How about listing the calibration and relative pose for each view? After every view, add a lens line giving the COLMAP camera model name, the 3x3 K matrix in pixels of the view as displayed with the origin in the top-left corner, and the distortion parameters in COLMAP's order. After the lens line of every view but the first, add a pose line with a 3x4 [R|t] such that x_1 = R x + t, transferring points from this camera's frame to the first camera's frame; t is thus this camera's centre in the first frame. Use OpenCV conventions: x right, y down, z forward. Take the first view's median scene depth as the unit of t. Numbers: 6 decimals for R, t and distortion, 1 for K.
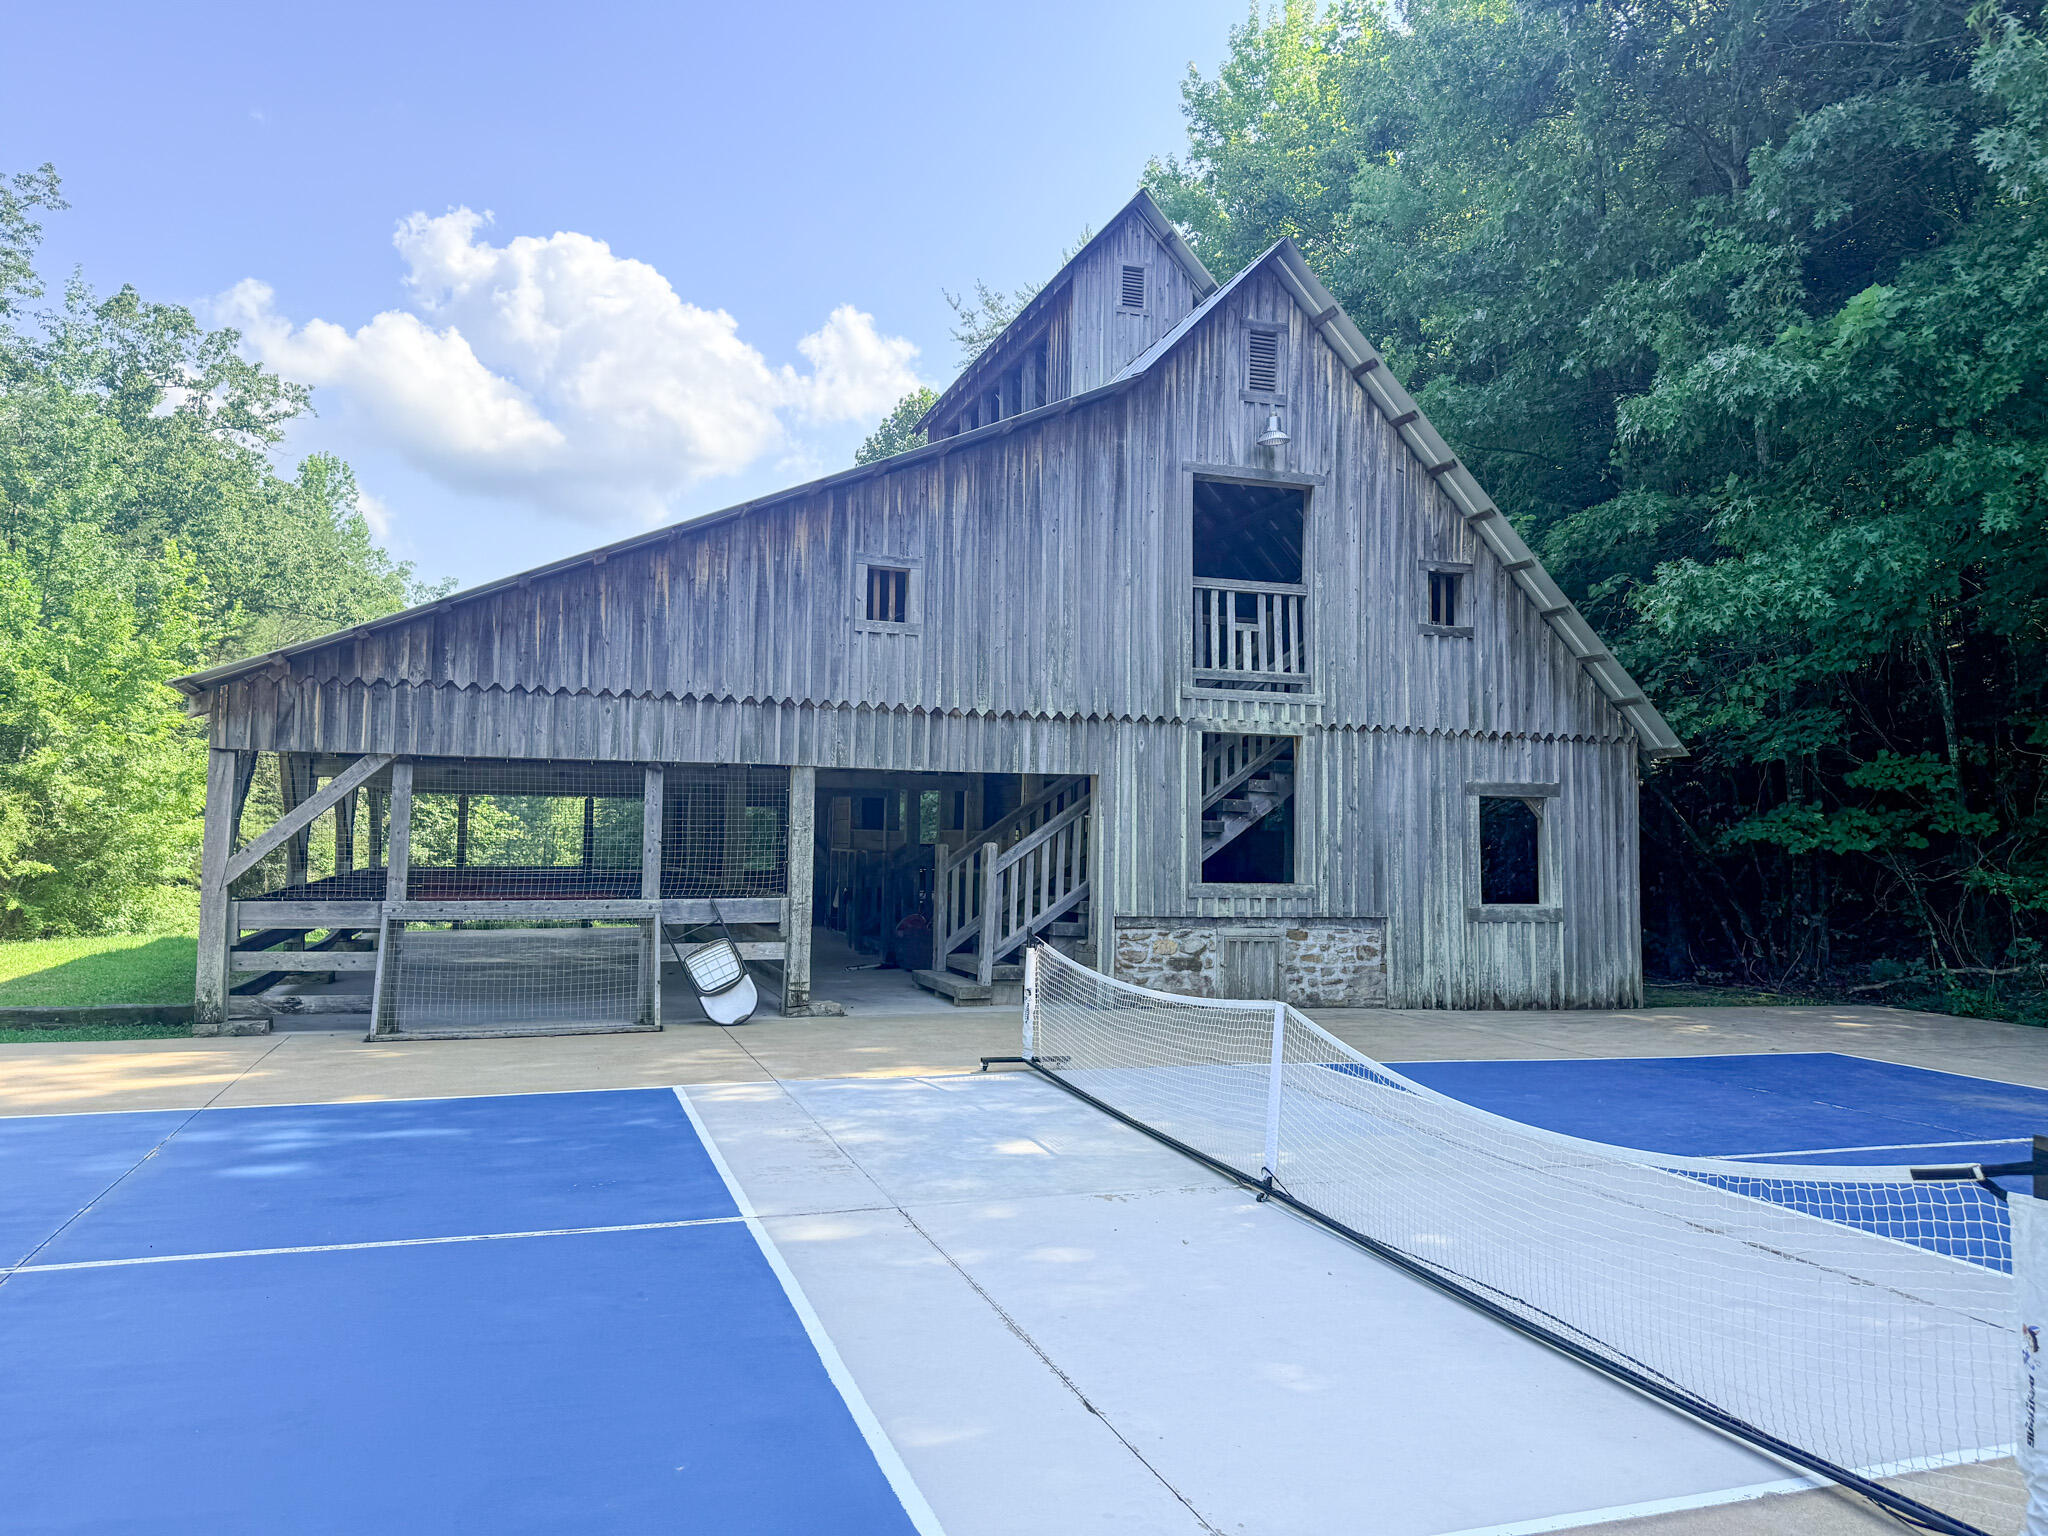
lens RADIAL K [[1441.5, 0, 1024.0], [0, 1441.5, 768.0], [0, 0, 1]] dist [0.001988, 0.000457]
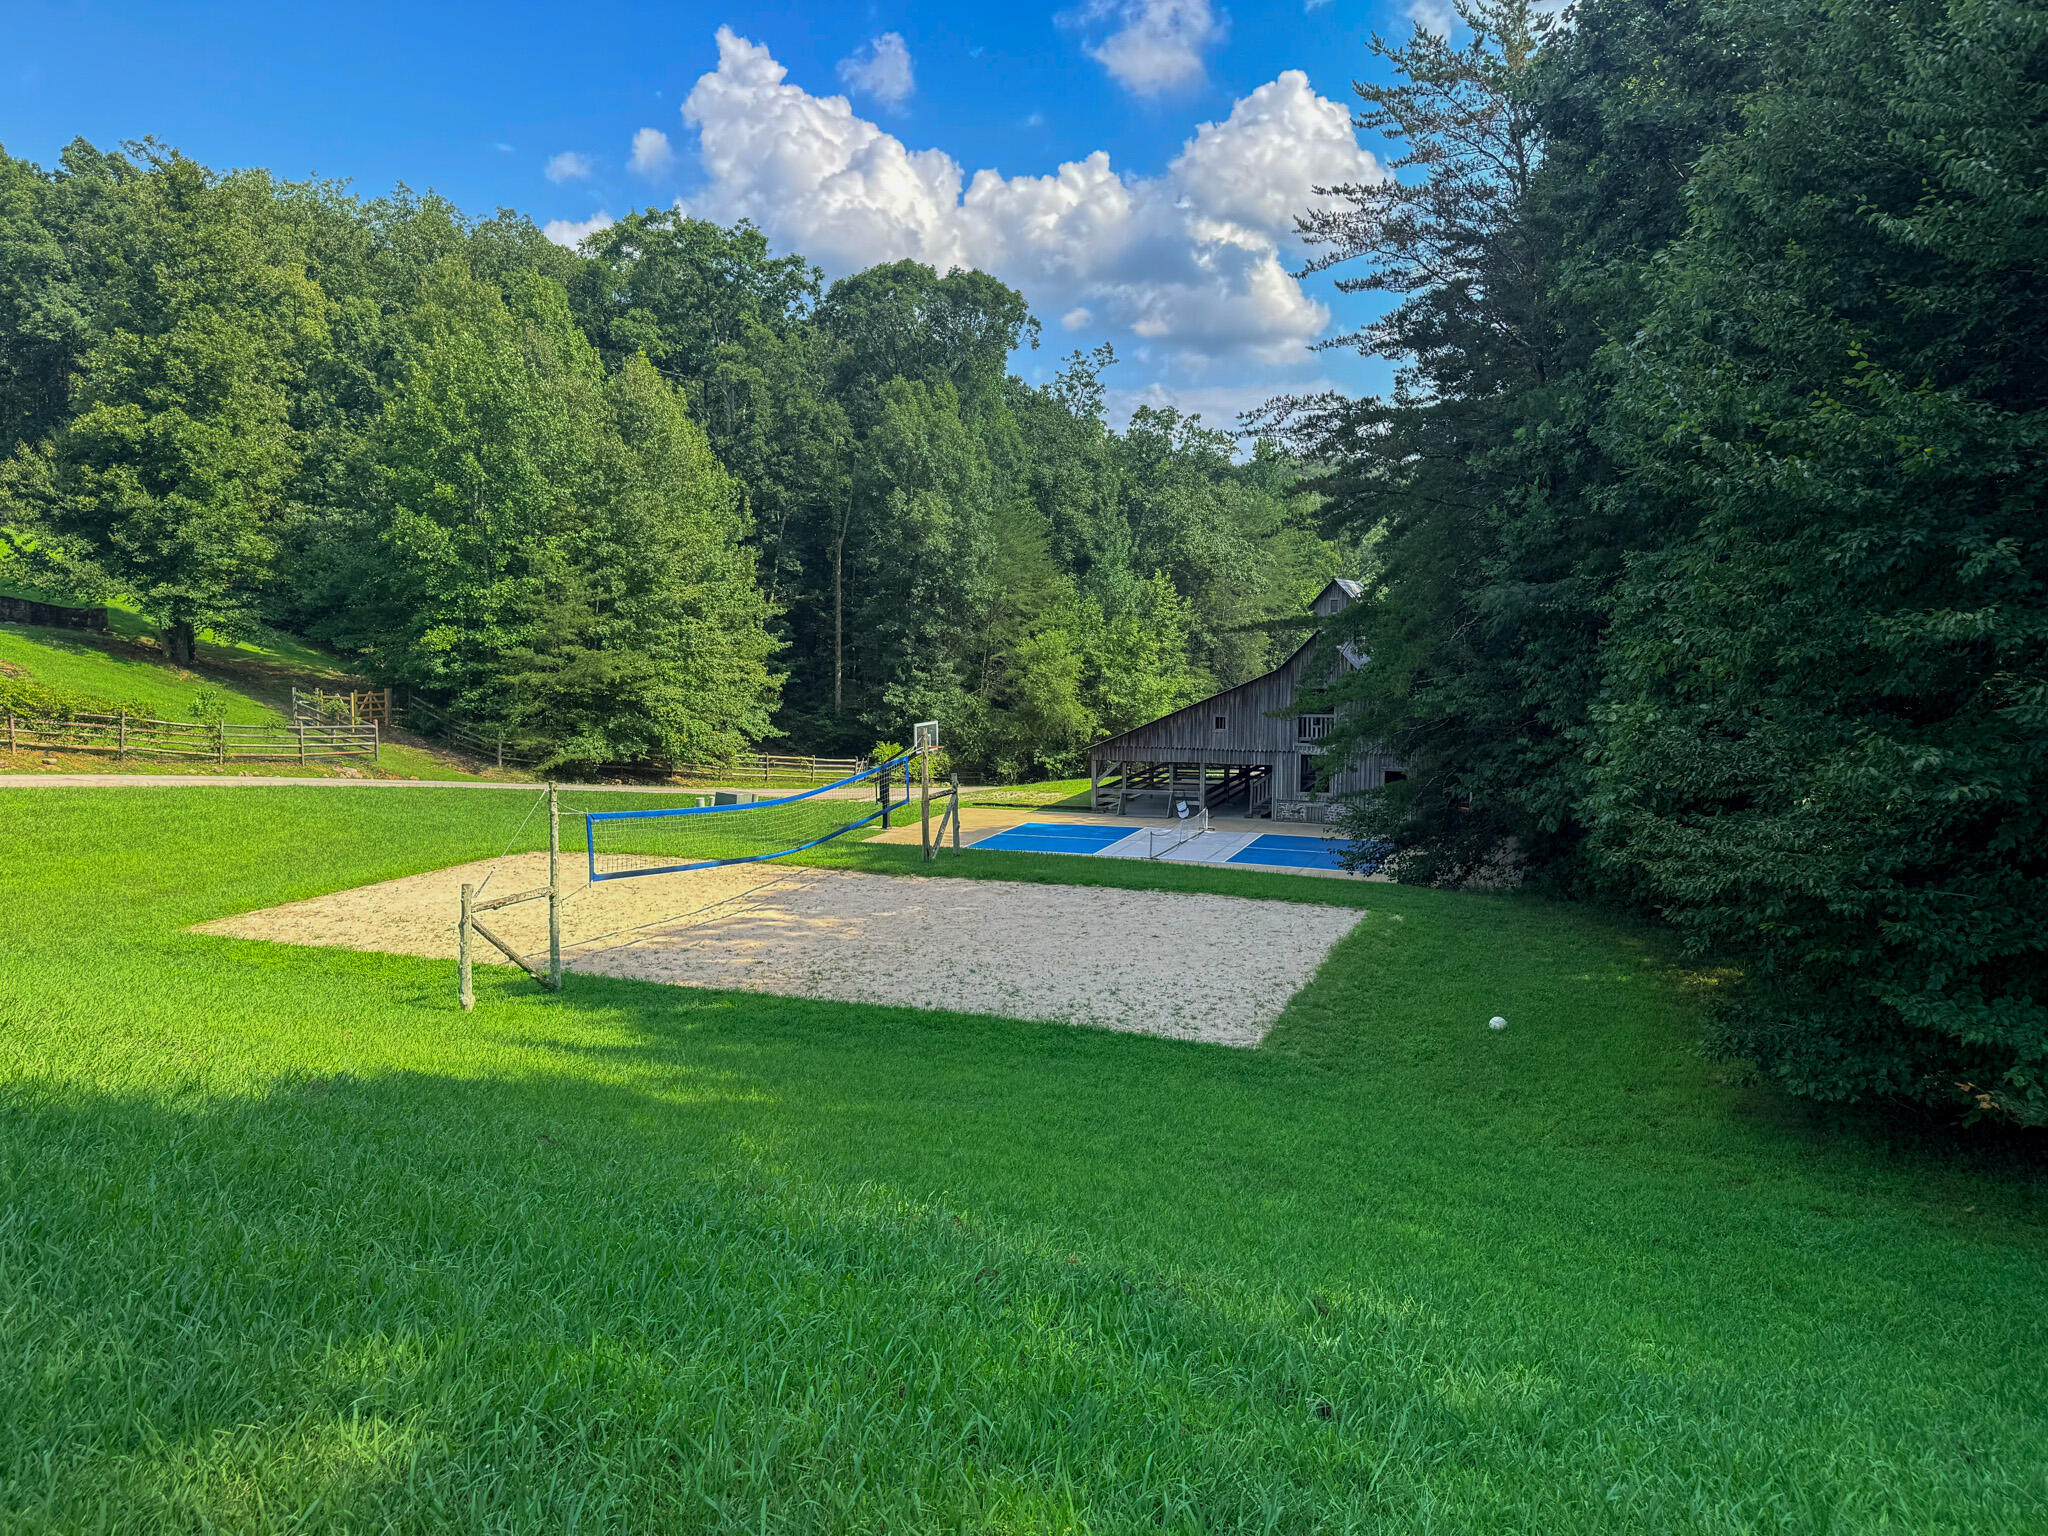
lens RADIAL K [[1441.5, 0, 1024.0], [0, 1441.5, 768.0], [0, 0, 1]] dist [0.001988, 0.000457]
pose [[0.778192, 0.042603, -0.626580, 2.082310], [0.020765, 0.995405, 0.093471, -0.387034], [0.627683, -0.085749, 0.773732, -2.621653]]
